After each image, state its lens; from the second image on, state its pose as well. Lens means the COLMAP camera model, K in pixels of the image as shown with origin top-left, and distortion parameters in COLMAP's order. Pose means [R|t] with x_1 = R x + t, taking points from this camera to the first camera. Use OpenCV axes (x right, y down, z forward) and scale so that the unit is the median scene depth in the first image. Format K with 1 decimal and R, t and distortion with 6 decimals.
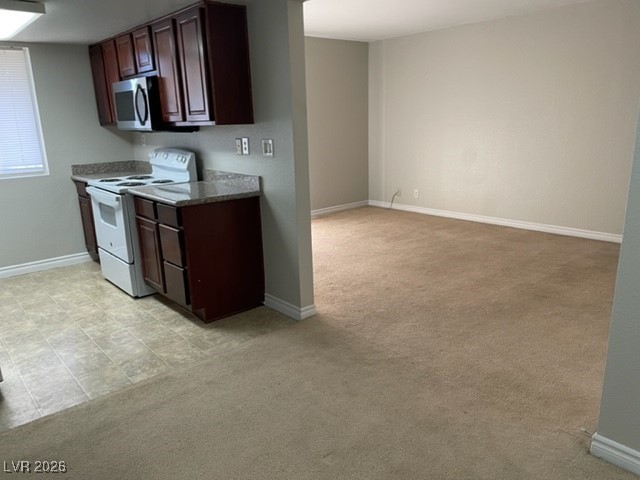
lens RADIAL K [[484.9, 0, 320.7], [0, 484.9, 239.6], [0, 0, 1]] dist [0.032497, -0.015488]
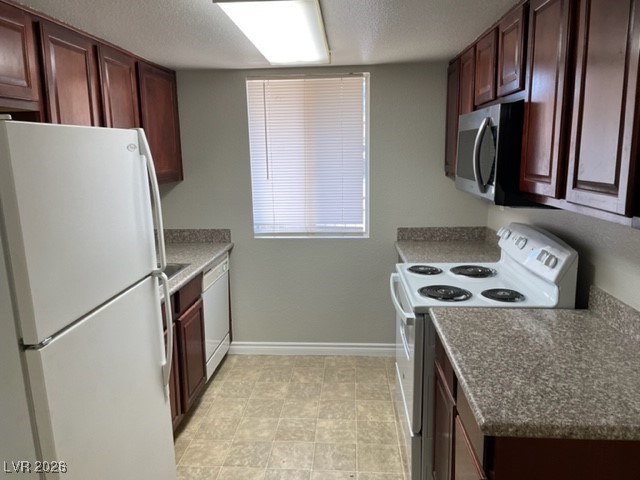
lens RADIAL K [[484.9, 0, 320.1], [0, 484.9, 239.7], [0, 0, 1]] dist [0.032497, -0.015488]
pose [[0.713350, 0.148602, -0.684872, -0.110585], [-0.178493, 0.983557, 0.027495, -0.157772], [0.677696, 0.102632, 0.728145, 0.466618]]
